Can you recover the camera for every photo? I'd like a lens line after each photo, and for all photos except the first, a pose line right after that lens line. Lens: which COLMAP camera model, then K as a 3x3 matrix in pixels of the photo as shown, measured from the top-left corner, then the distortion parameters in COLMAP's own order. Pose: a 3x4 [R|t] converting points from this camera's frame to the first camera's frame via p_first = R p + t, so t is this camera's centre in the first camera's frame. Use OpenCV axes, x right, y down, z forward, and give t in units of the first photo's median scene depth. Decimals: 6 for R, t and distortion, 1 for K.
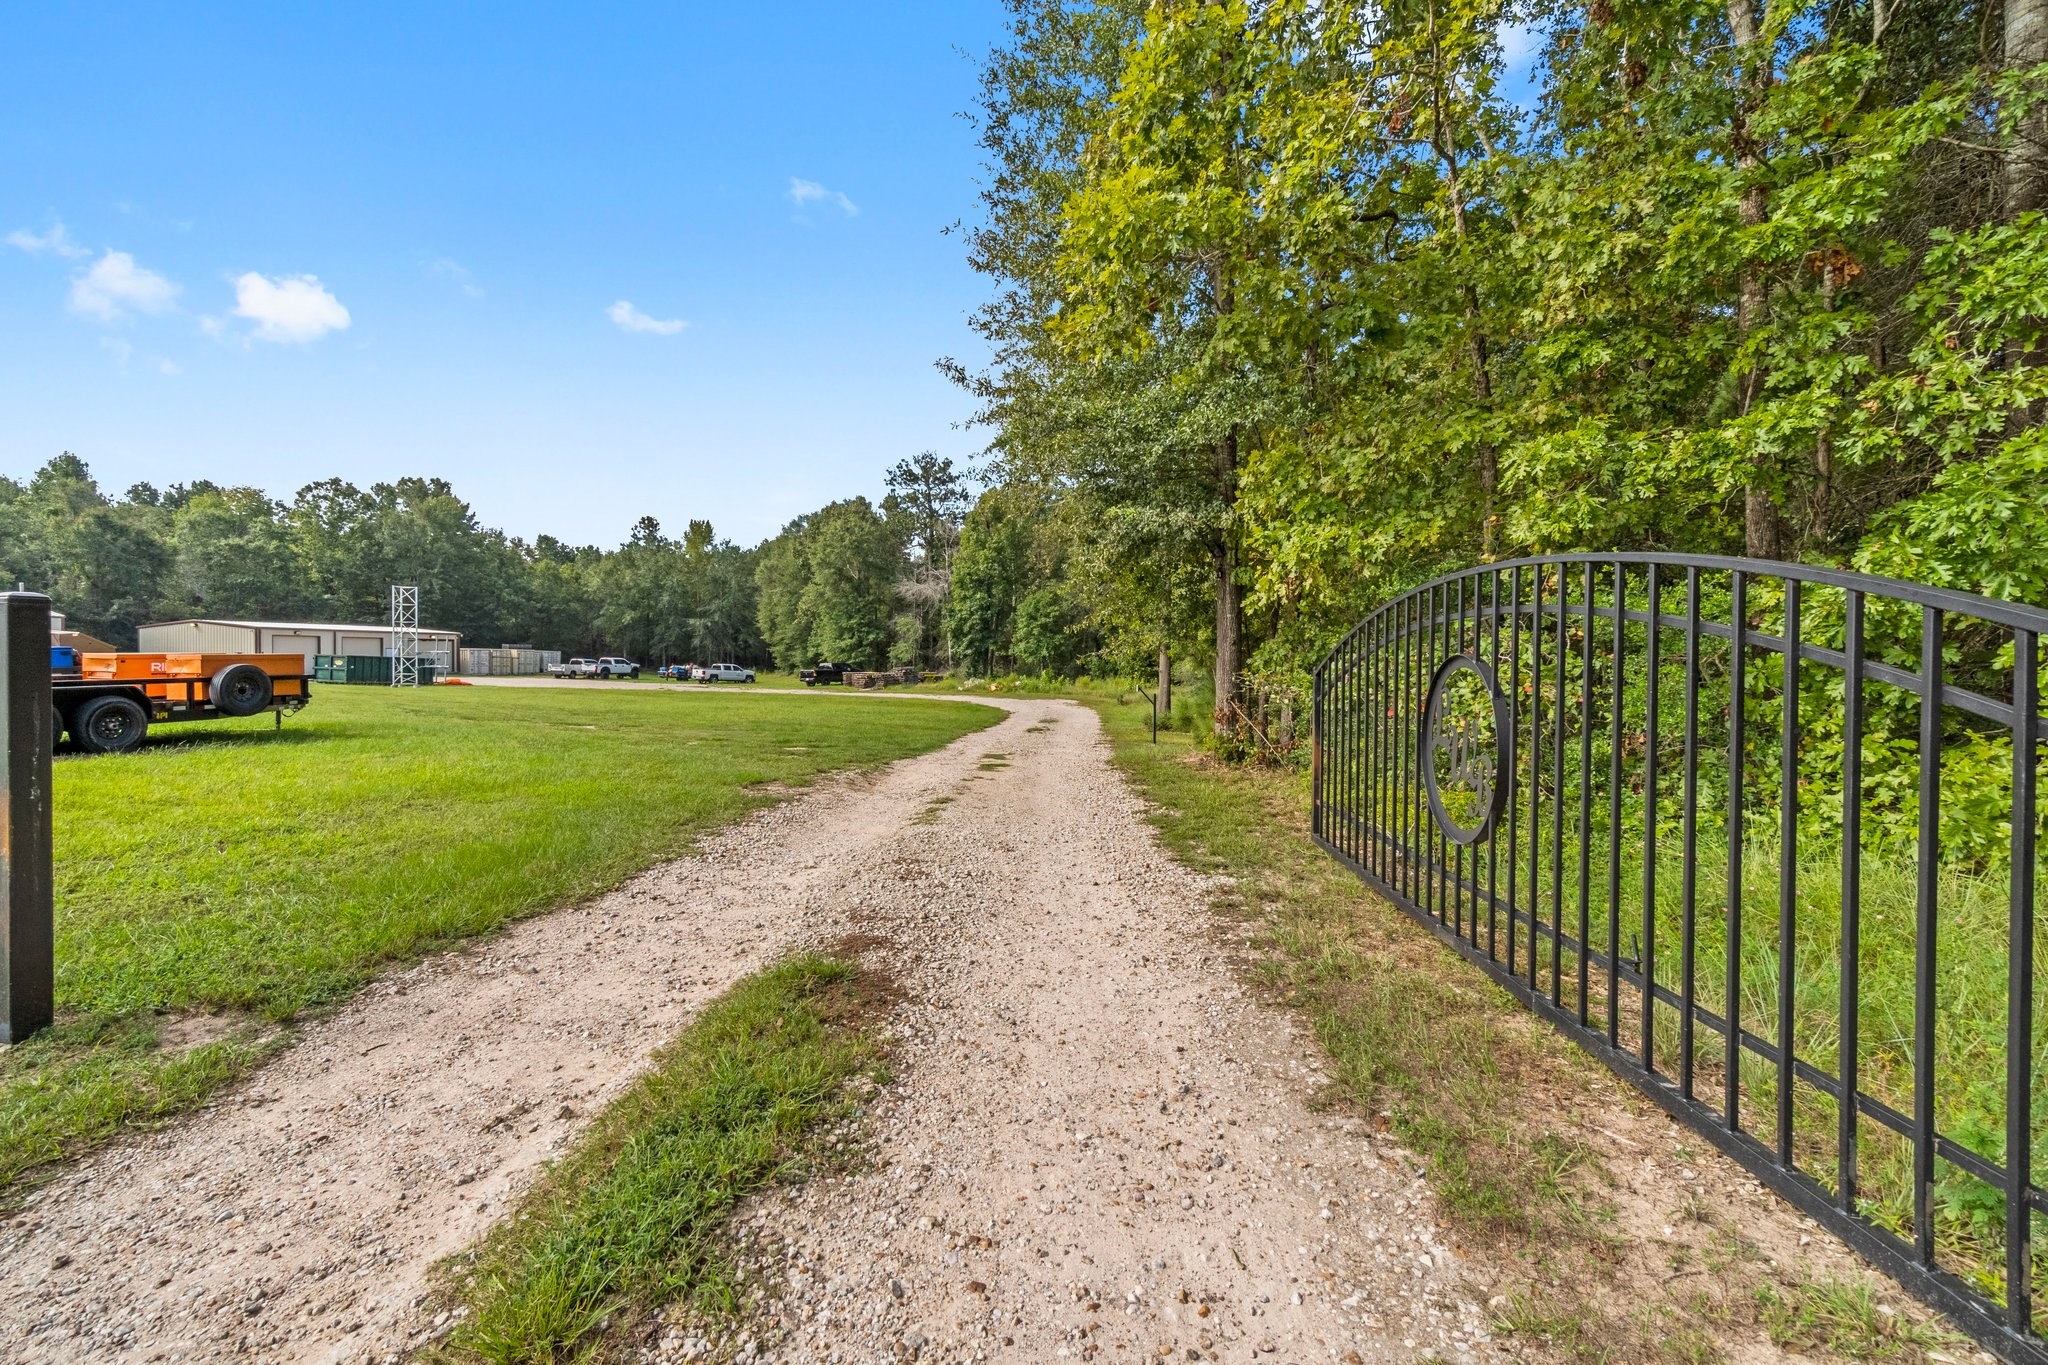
lens RADIAL K [[863.6, 0, 1024.3], [0, 863.6, 673.1], [0, 0, 1]] dist [-0.018942, 0.000200]
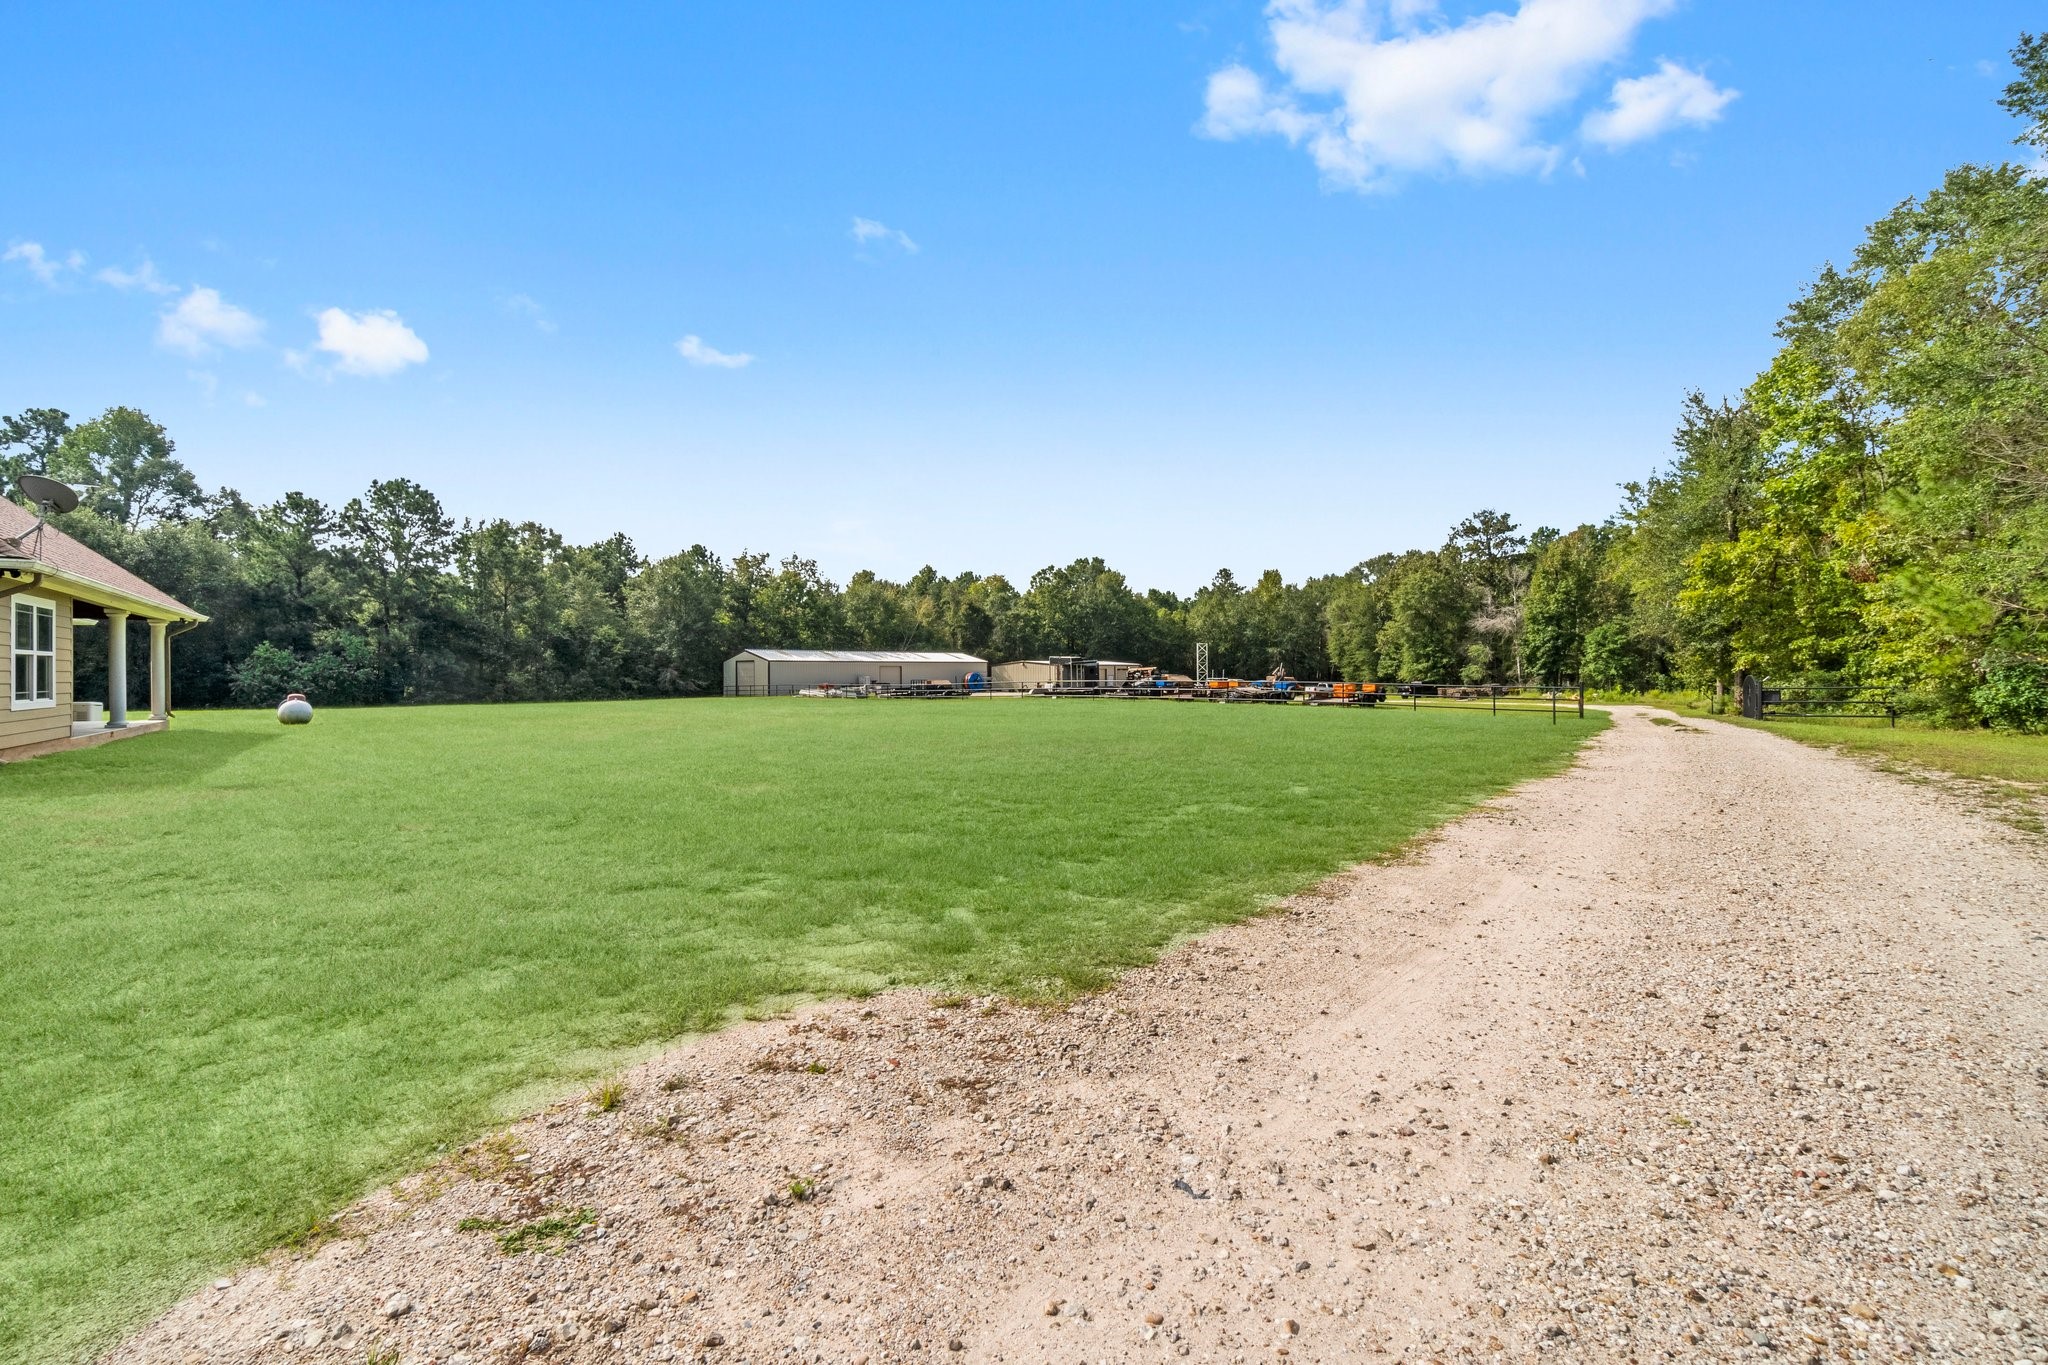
lens RADIAL K [[850.7, 0, 1017.6], [0, 850.7, 677.8], [0, 0, 1]] dist [-0.018460, 0.000106]
pose [[0.849206, -0.012881, -0.527904, -0.052575], [0.005368, 0.999861, -0.015761, 0.000272], [0.528034, 0.010550, 0.849158, -0.417845]]
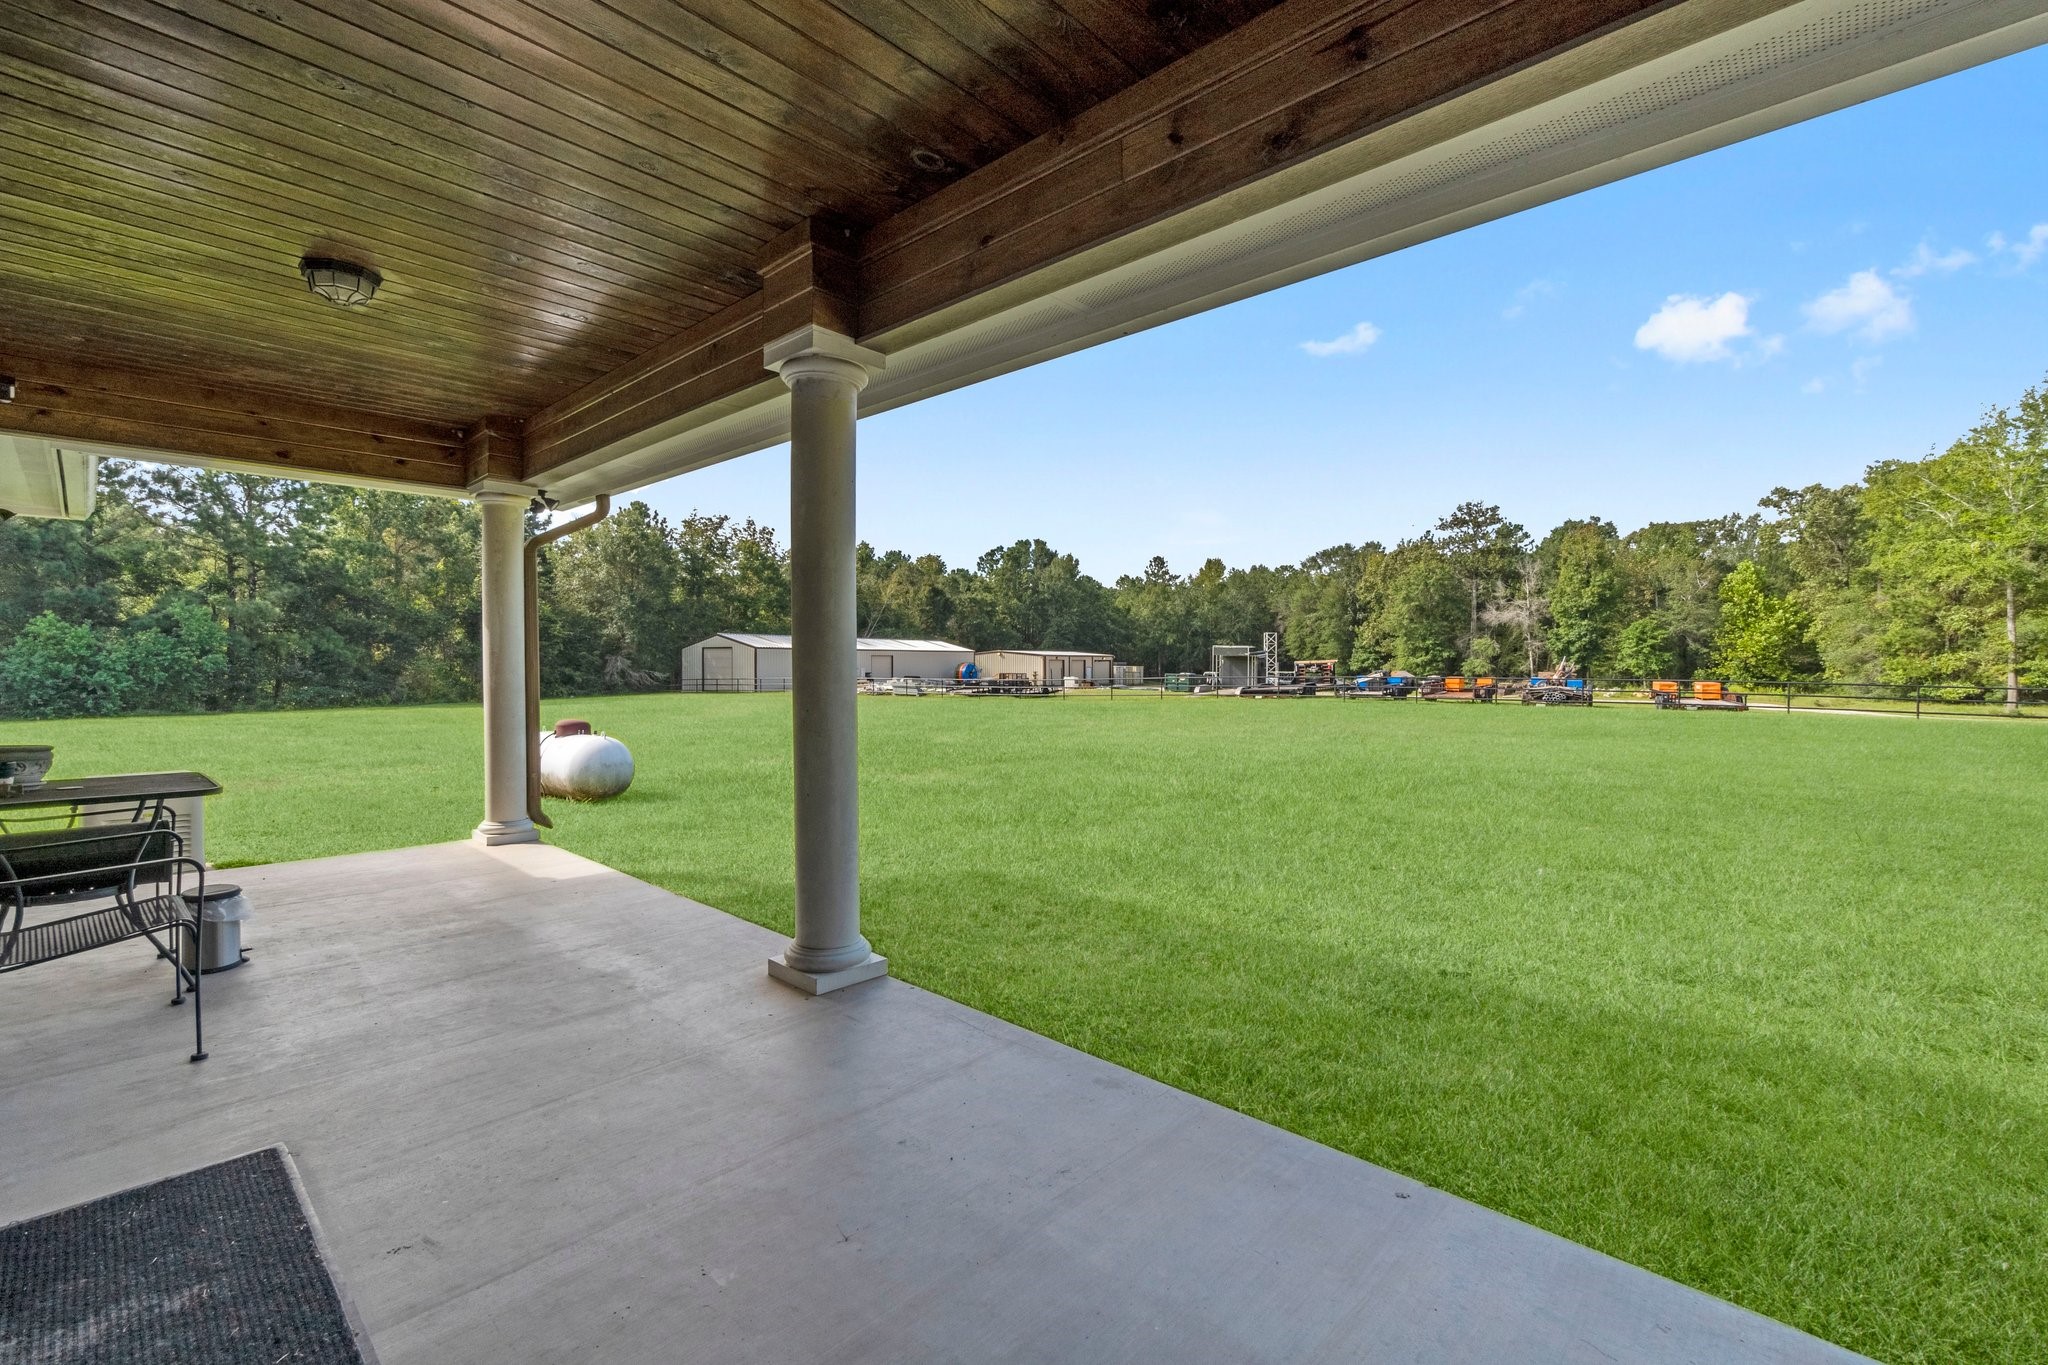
lens RADIAL K [[863.6, 0, 1024.3], [0, 863.6, 673.1], [0, 0, 1]] dist [-0.018942, 0.000200]
pose [[0.938103, -0.006477, -0.346296, -0.323994], [0.003557, 0.999953, -0.009066, -0.005335], [0.346338, 0.007273, 0.938081, -0.396776]]
